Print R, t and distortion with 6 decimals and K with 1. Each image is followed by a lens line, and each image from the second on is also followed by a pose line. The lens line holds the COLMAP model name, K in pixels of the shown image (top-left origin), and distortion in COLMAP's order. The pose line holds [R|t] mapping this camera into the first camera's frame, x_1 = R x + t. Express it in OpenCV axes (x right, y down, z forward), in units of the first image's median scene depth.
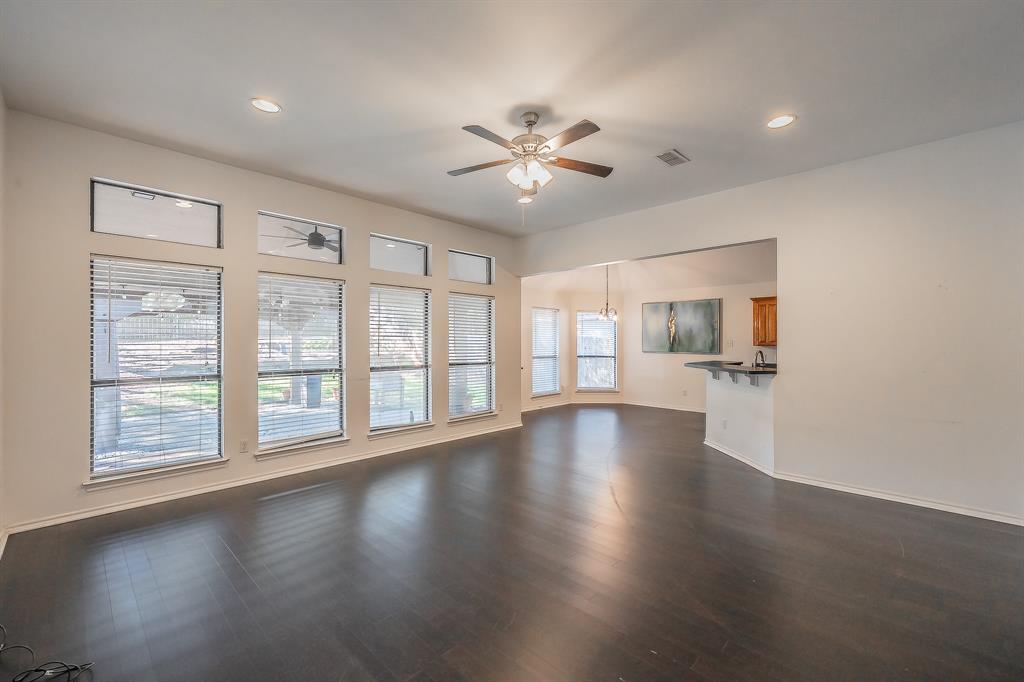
lens RADIAL K [[427.7, 0, 504.7], [0, 427.7, 342.1], [0, 0, 1]] dist [0.002652, 0.000182]
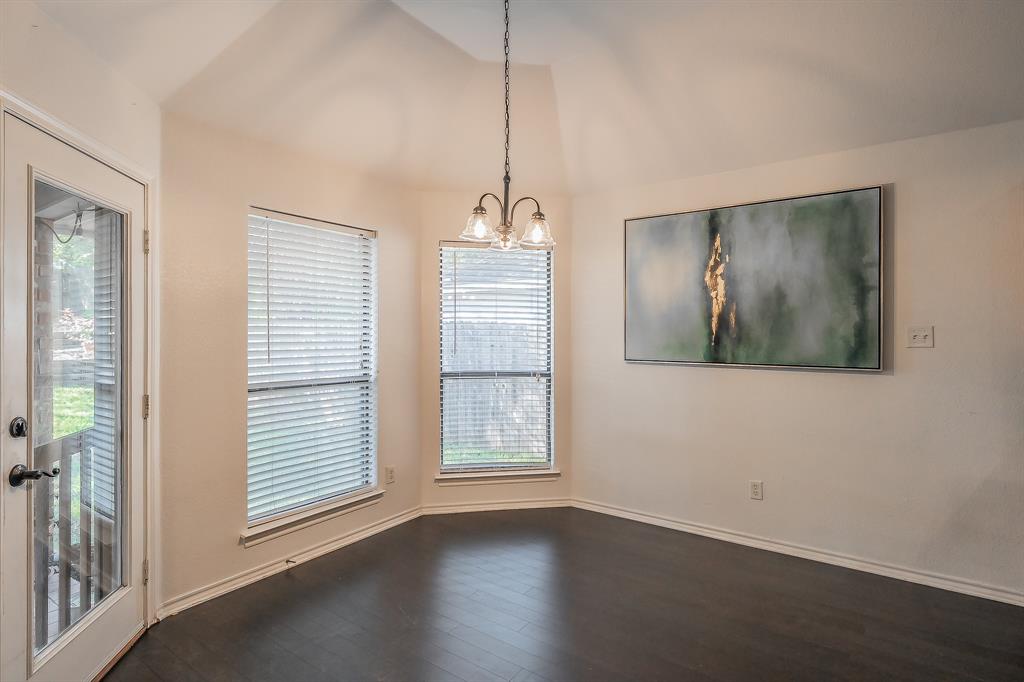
lens RADIAL K [[513.9, 0, 531.1], [0, 513.9, 339.8], [0, 0, 1]] dist [0.012488, -0.000304]
pose [[0.982953, -0.002213, 0.183845, 0.181724], [0.001247, 0.999985, 0.005368, 0.003231], [-0.183854, -0.005047, 0.982941, 0.643581]]
